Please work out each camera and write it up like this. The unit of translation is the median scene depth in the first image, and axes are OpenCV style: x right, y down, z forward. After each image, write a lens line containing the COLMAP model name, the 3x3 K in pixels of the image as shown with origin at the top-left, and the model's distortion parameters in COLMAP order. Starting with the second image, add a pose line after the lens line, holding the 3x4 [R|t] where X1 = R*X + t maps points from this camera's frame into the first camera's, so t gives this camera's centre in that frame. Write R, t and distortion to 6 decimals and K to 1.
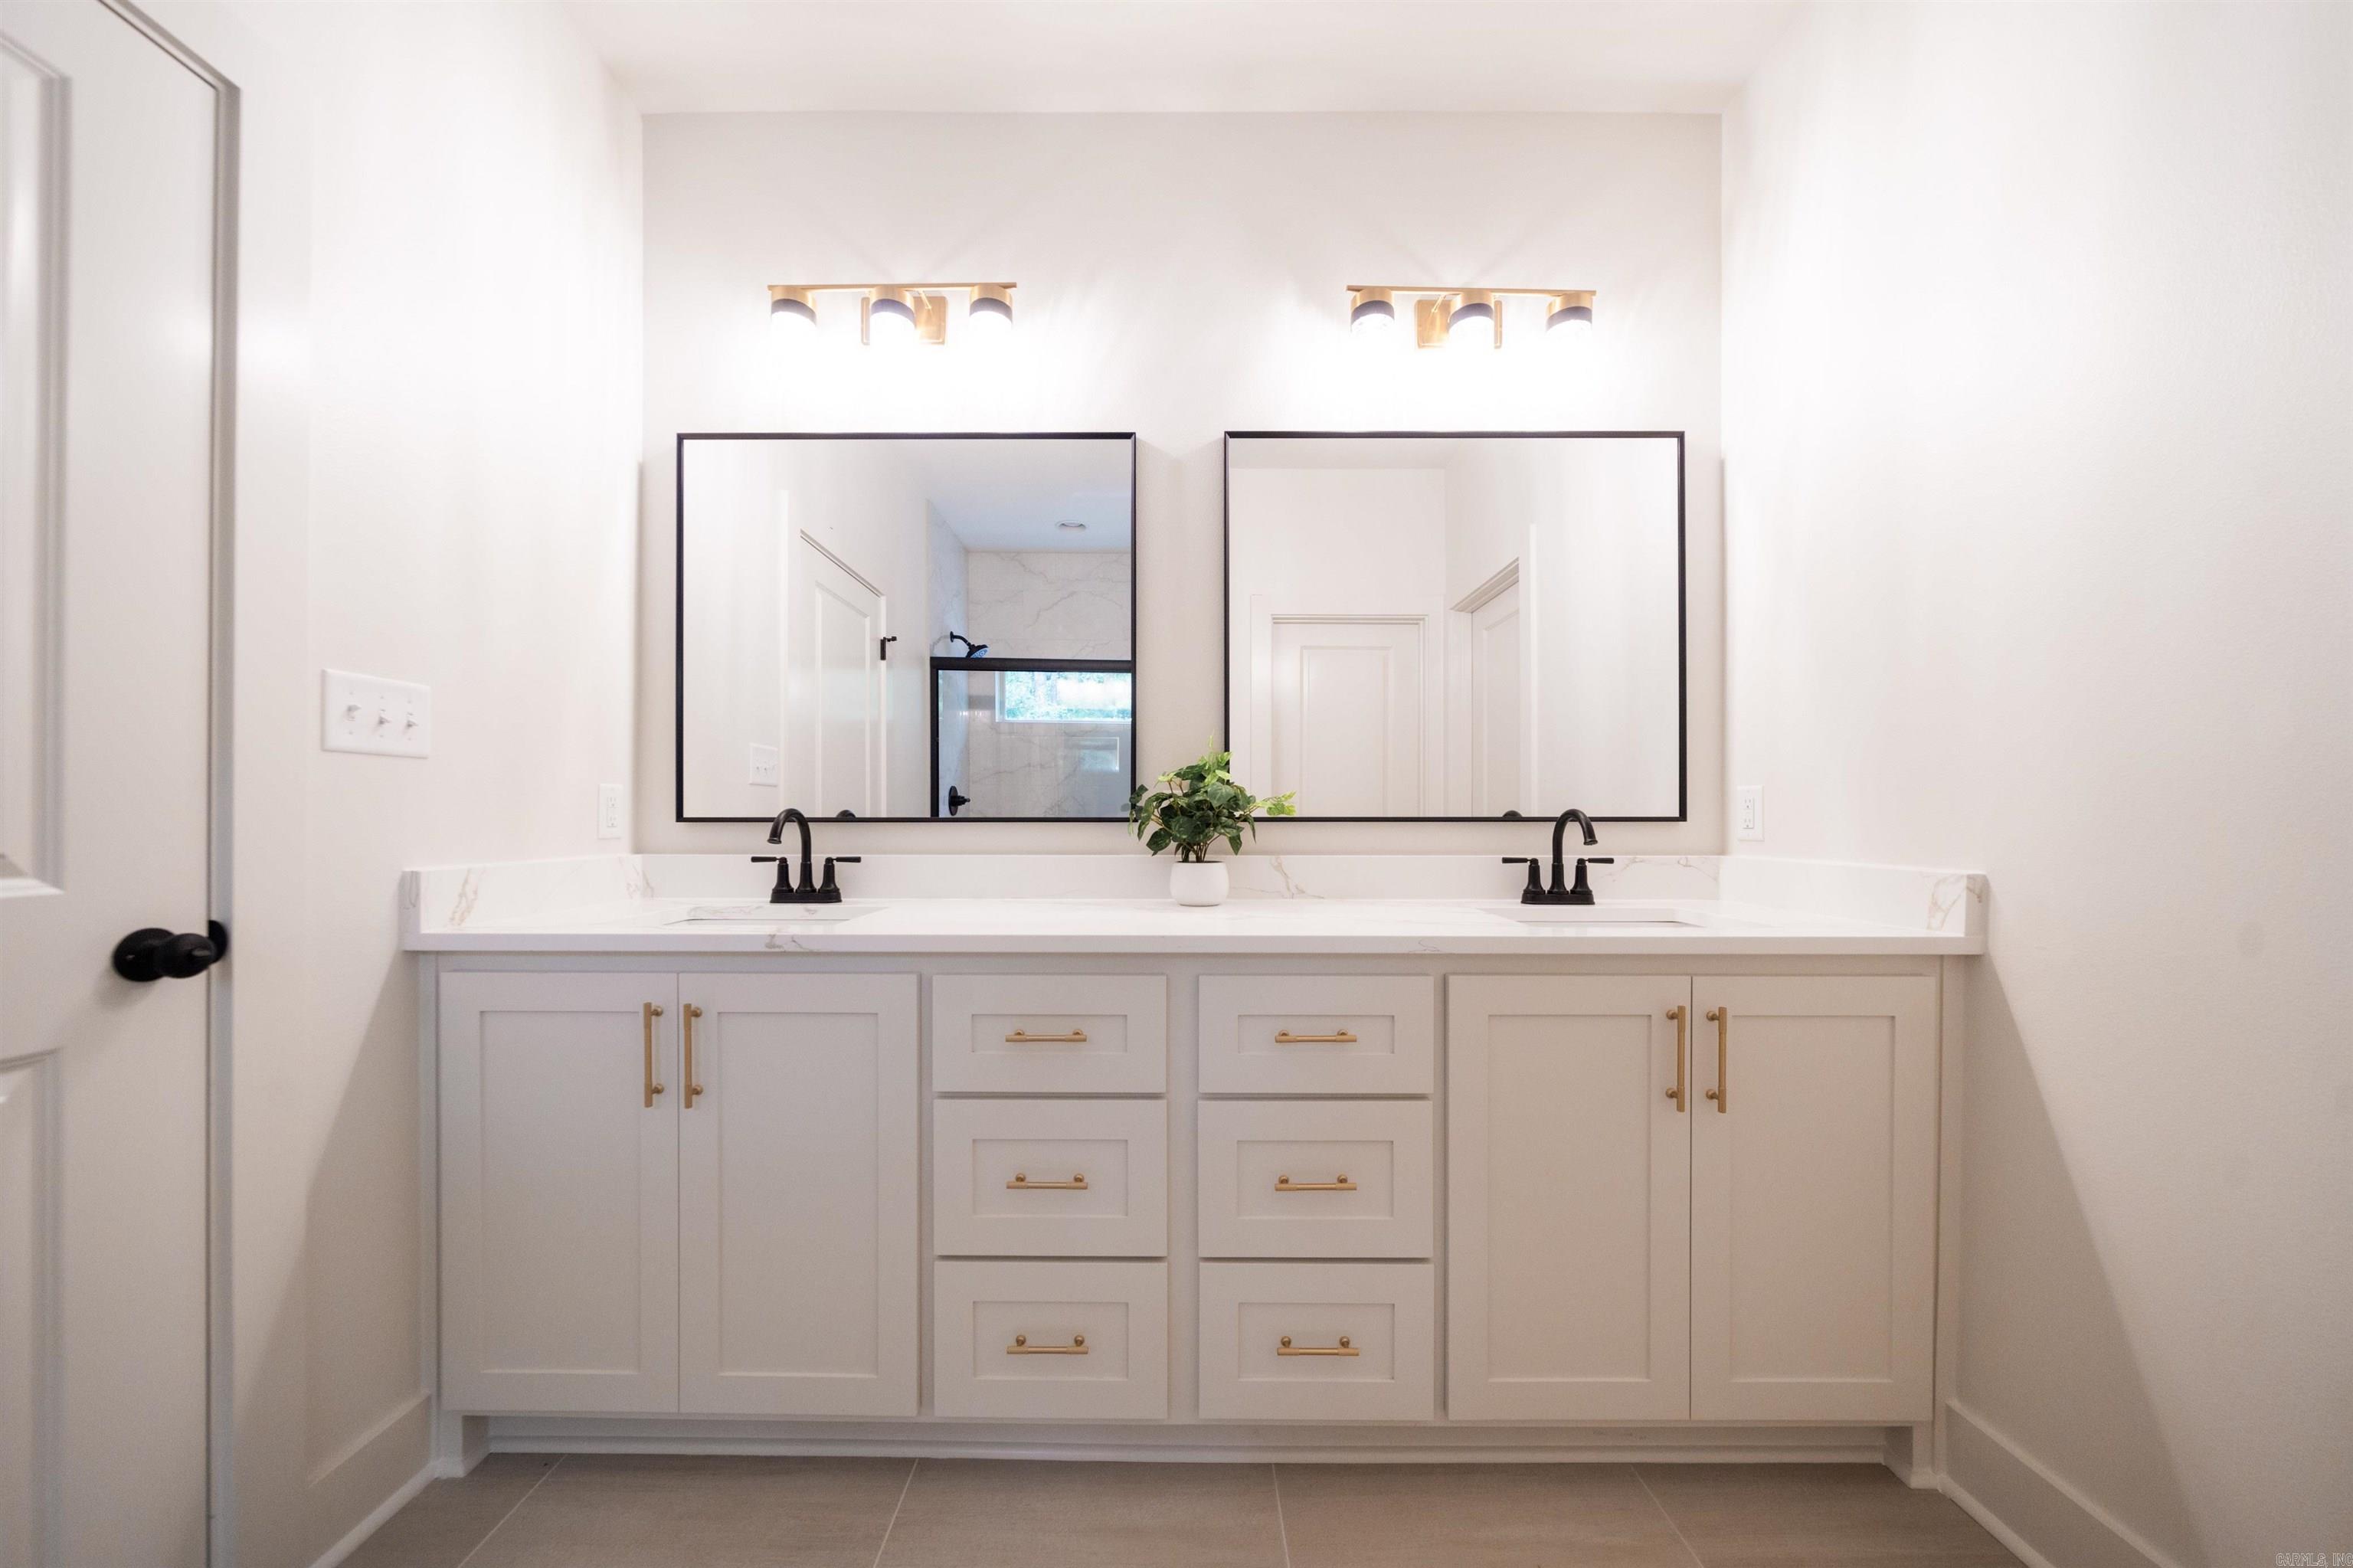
lens RADIAL K [[807.5, 0, 1189.7], [0, 807.5, 799.8], [0, 0, 1]] dist [-0.003487, -0.000760]
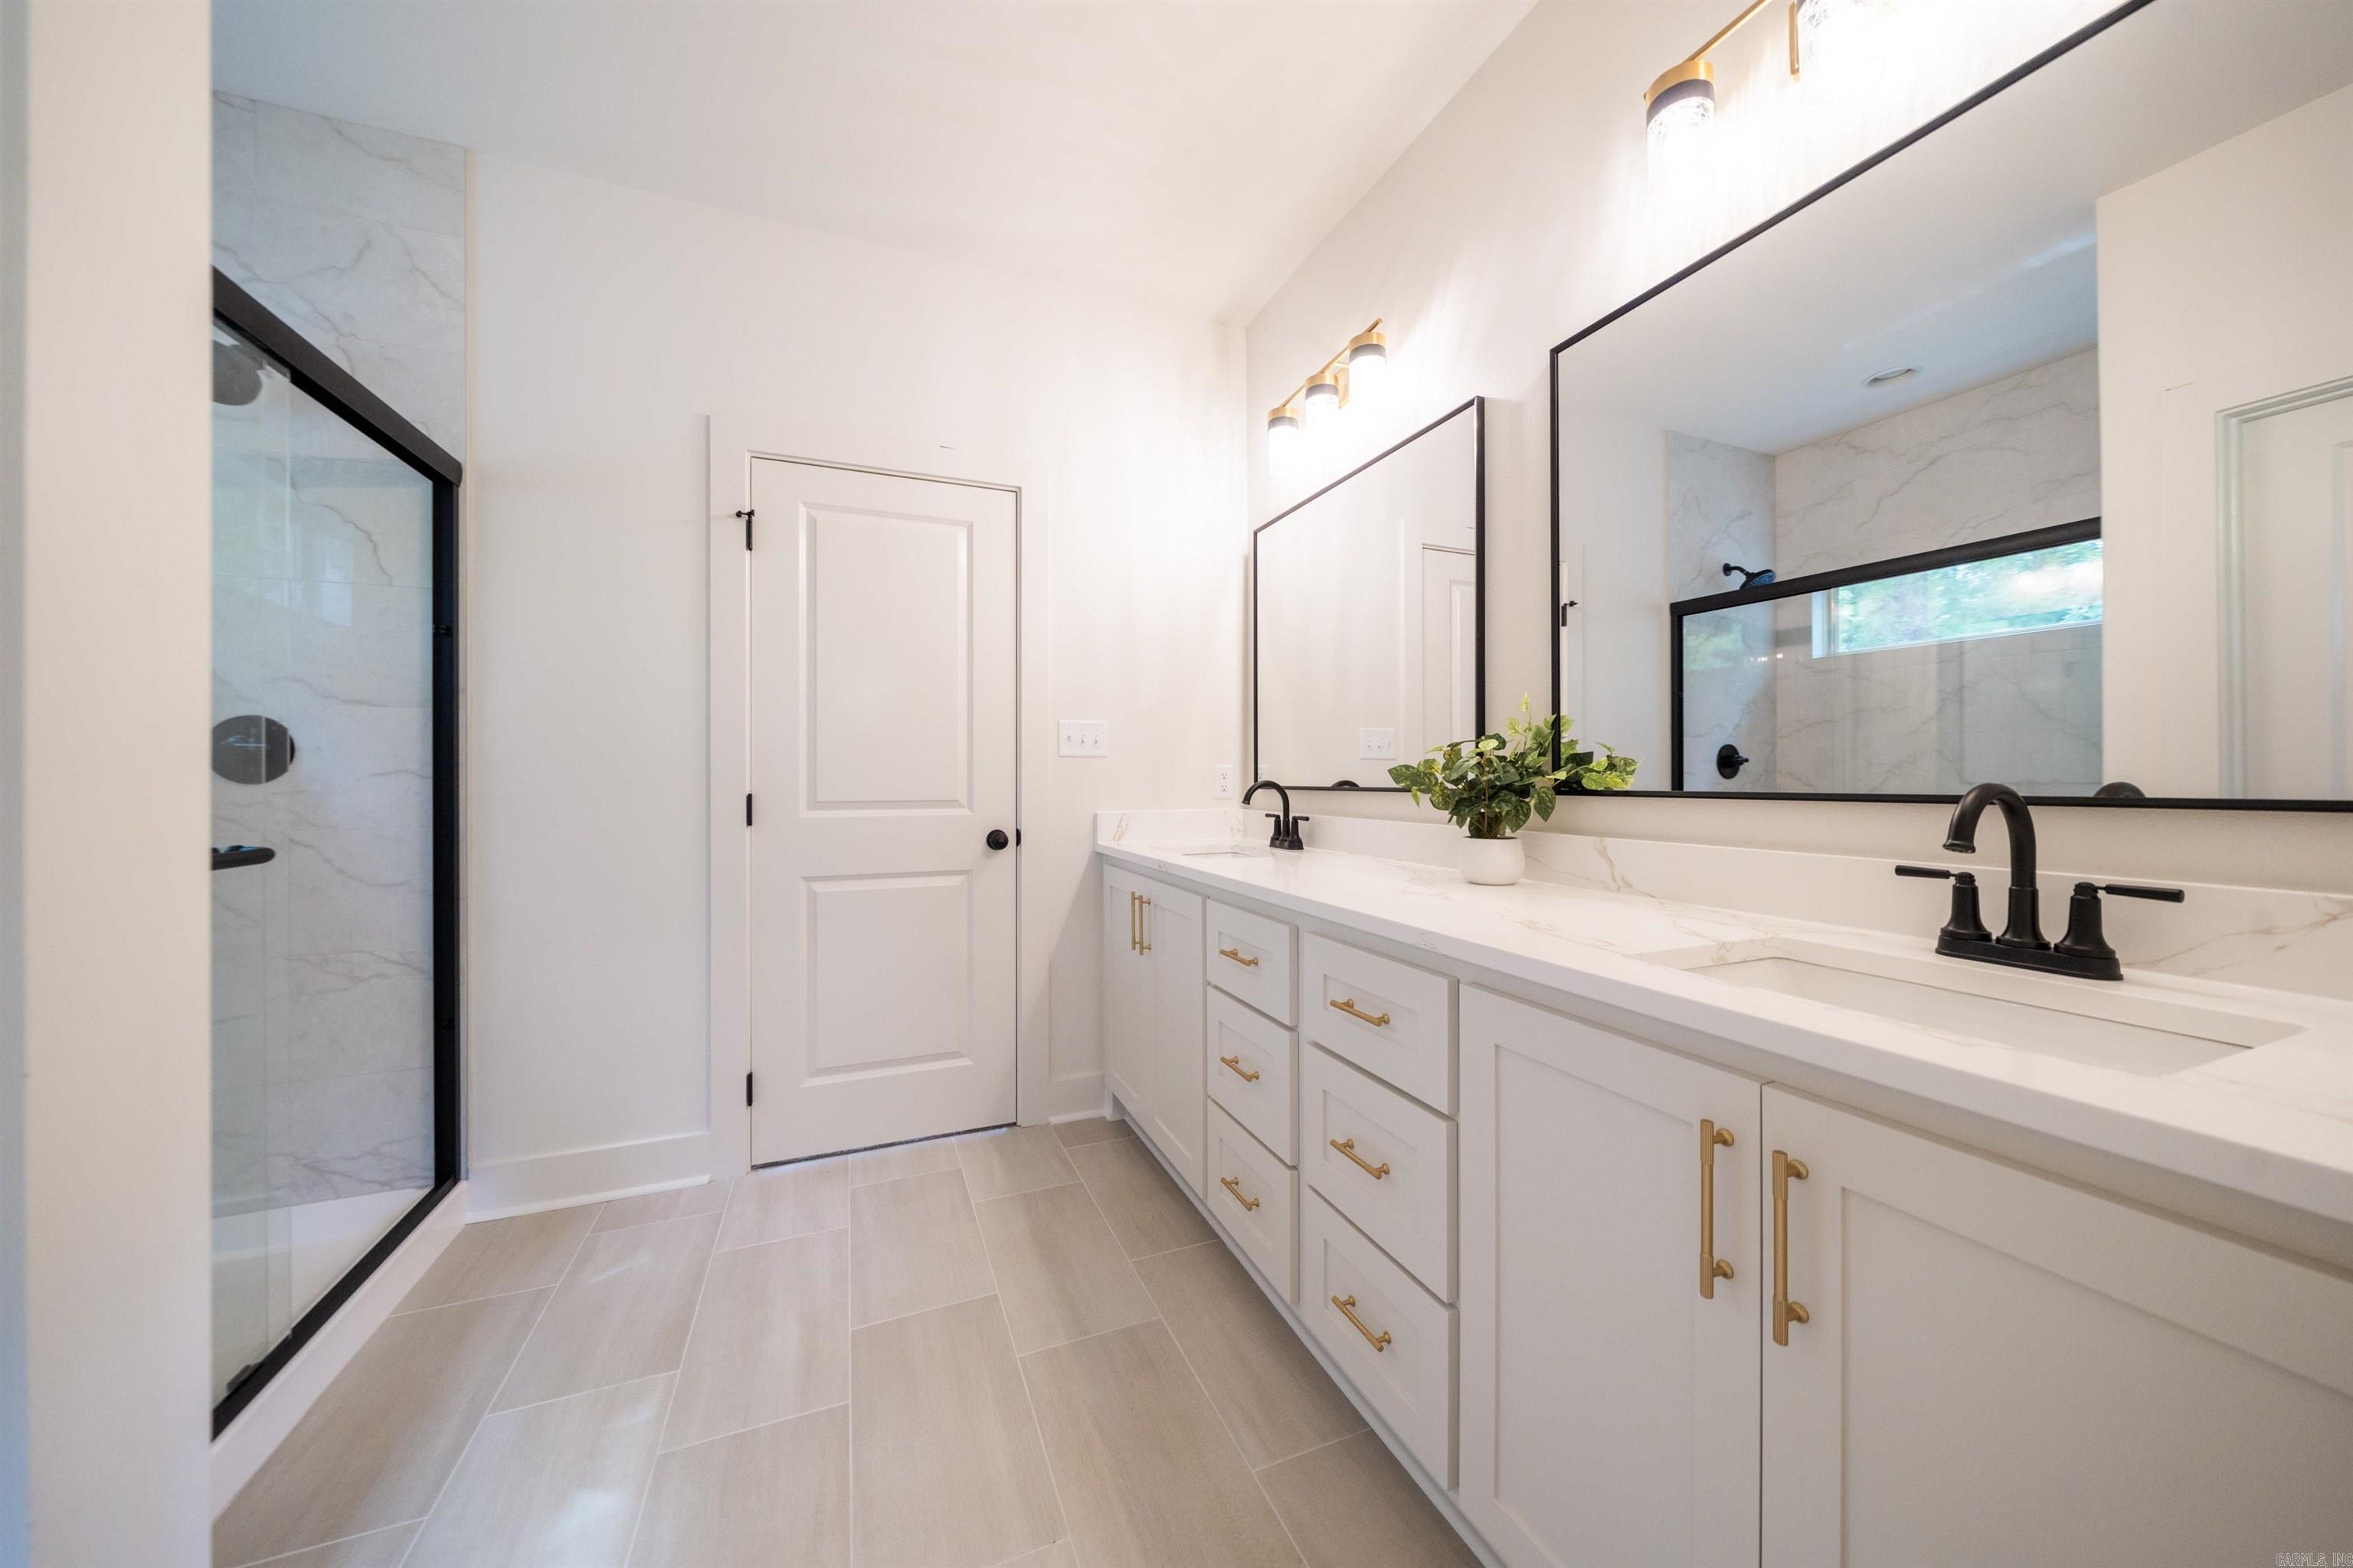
lens RADIAL K [[807.5, 0, 1185.3], [0, 807.5, 779.5], [0, 0, 1]] dist [-0.003487, -0.000760]
pose [[0.385710, -0.003805, -0.922612, 0.957414], [0.012111, 0.999926, 0.000939, 0.003573], [0.922540, -0.011536, 0.385728, 0.401873]]
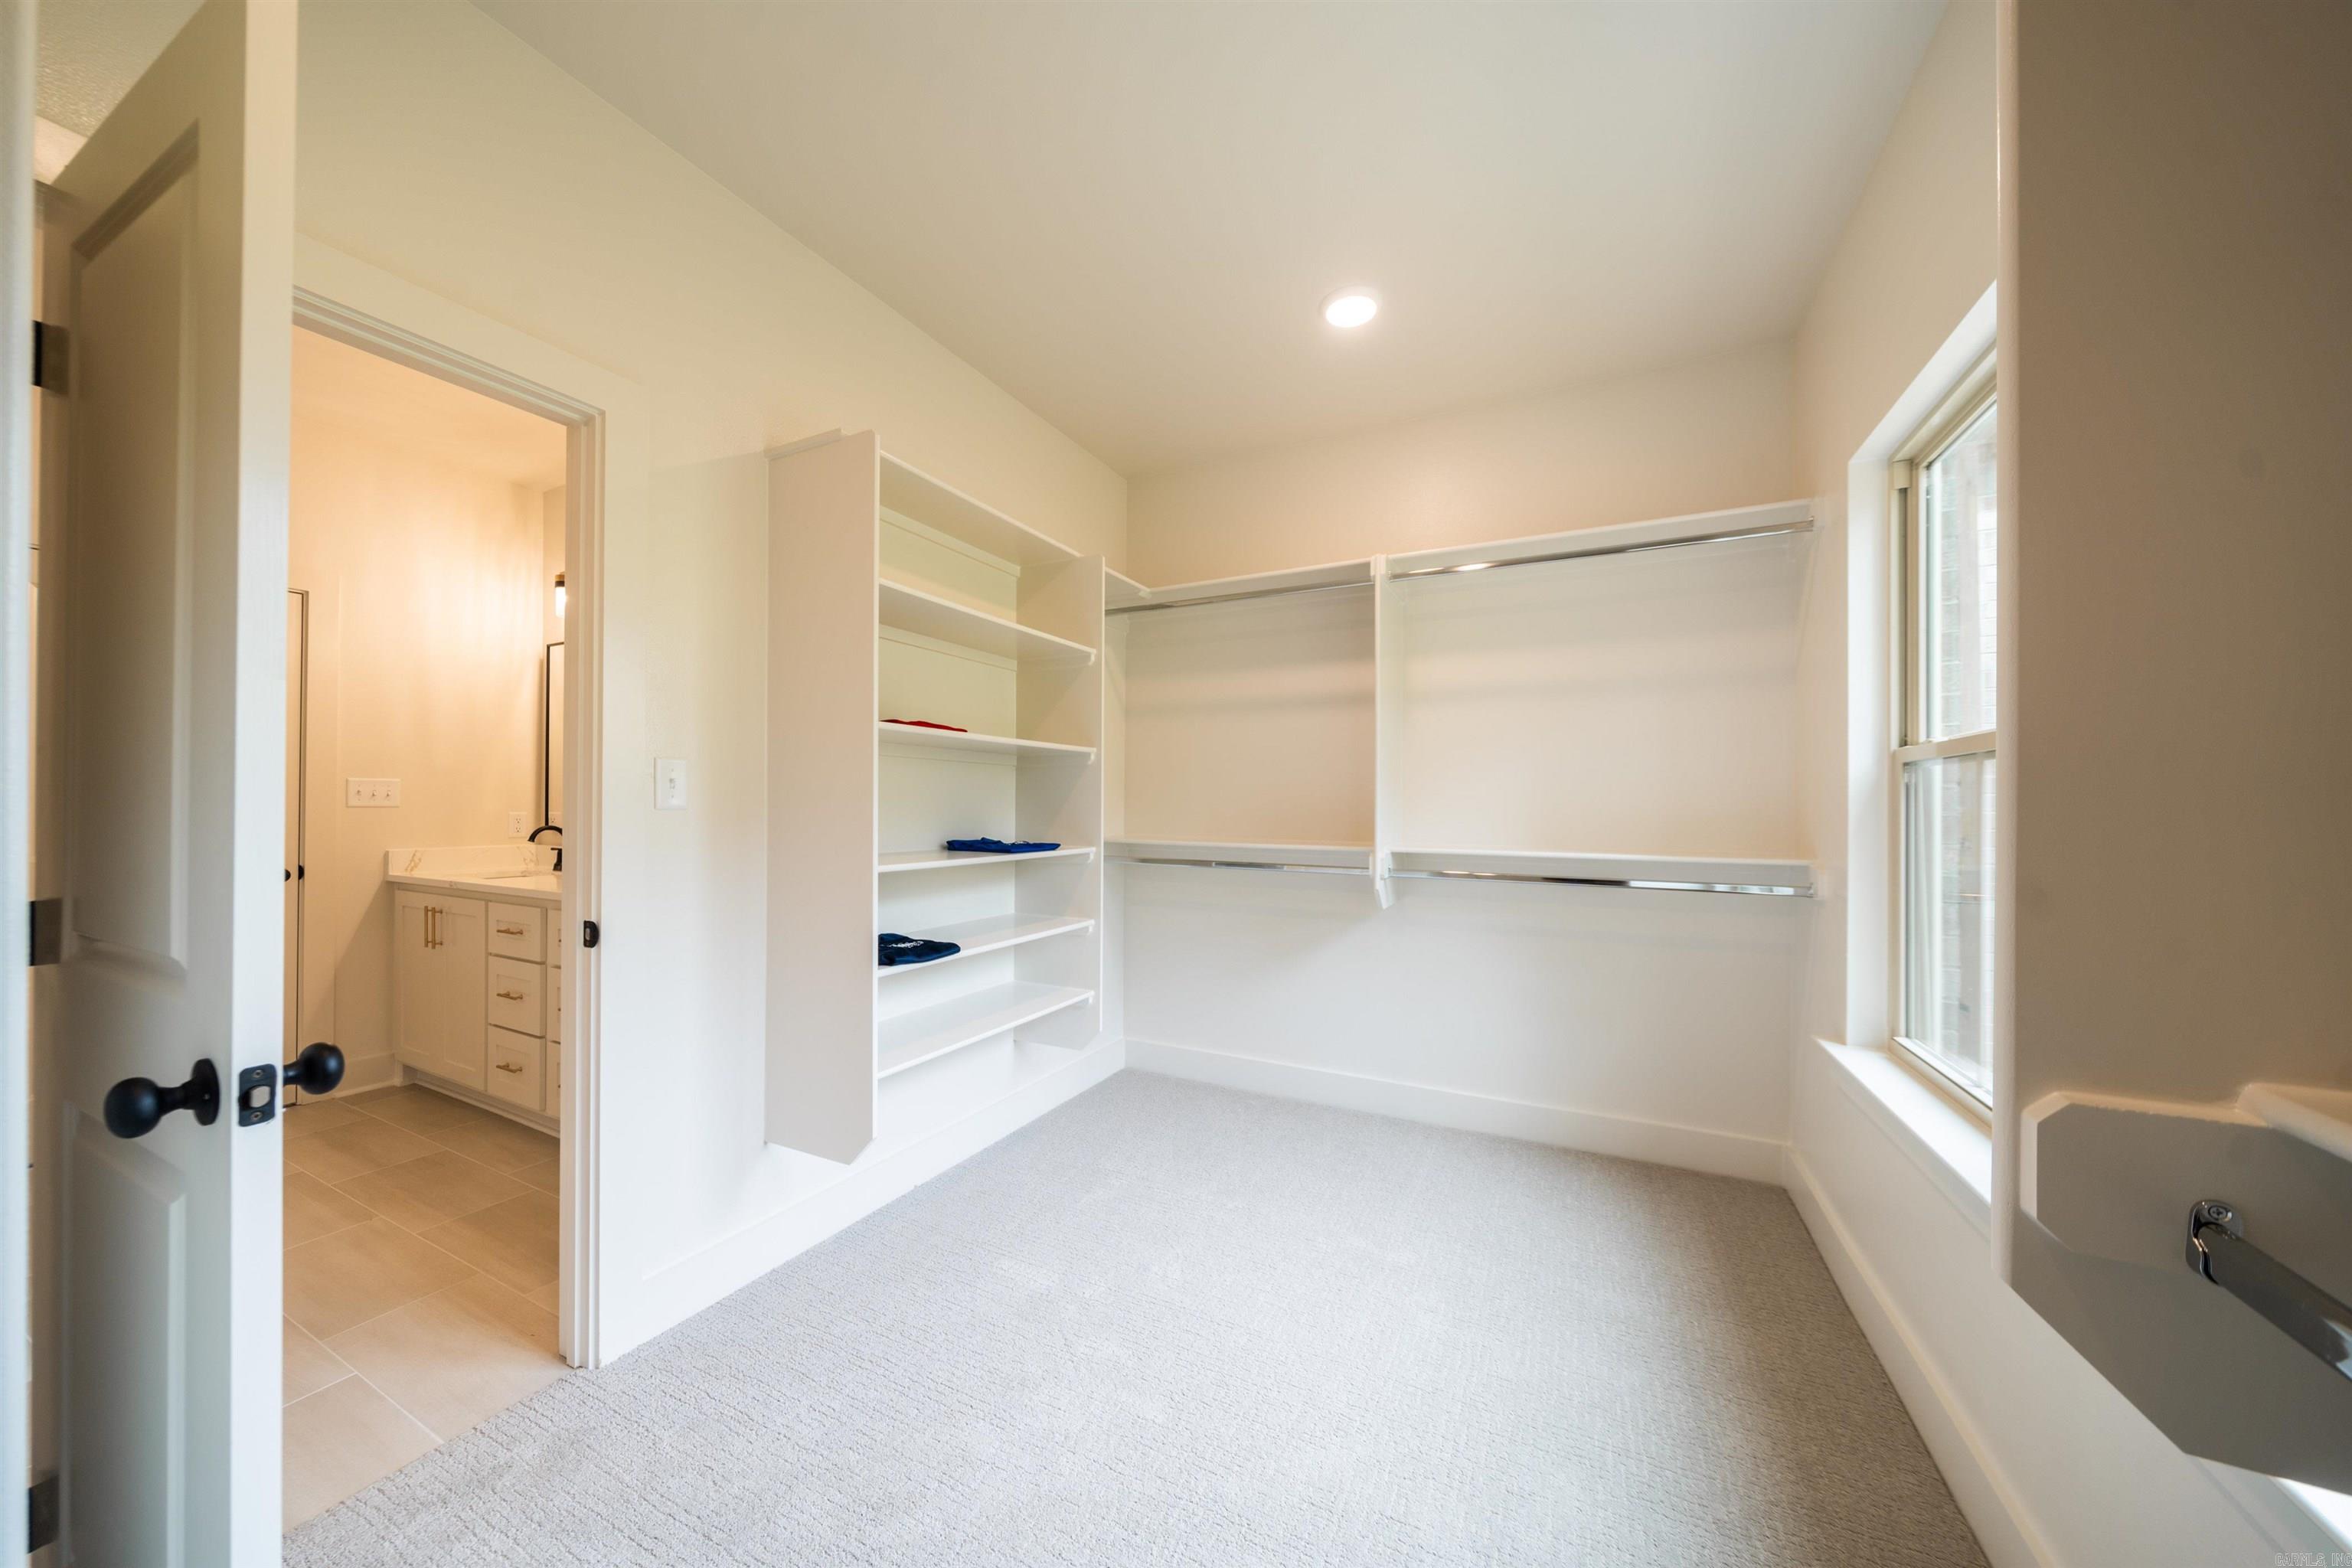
lens RADIAL K [[807.2, 0, 1183.4], [0, 807.2, 796.1], [0, 0, 1]] dist [-0.003487, -0.000760]
pose [[0.886588, -0.004700, -0.462537, 2.430101], [0.004567, 0.999989, -0.001408, -0.071247], [0.462538, -0.000864, 0.886599, -0.118174]]
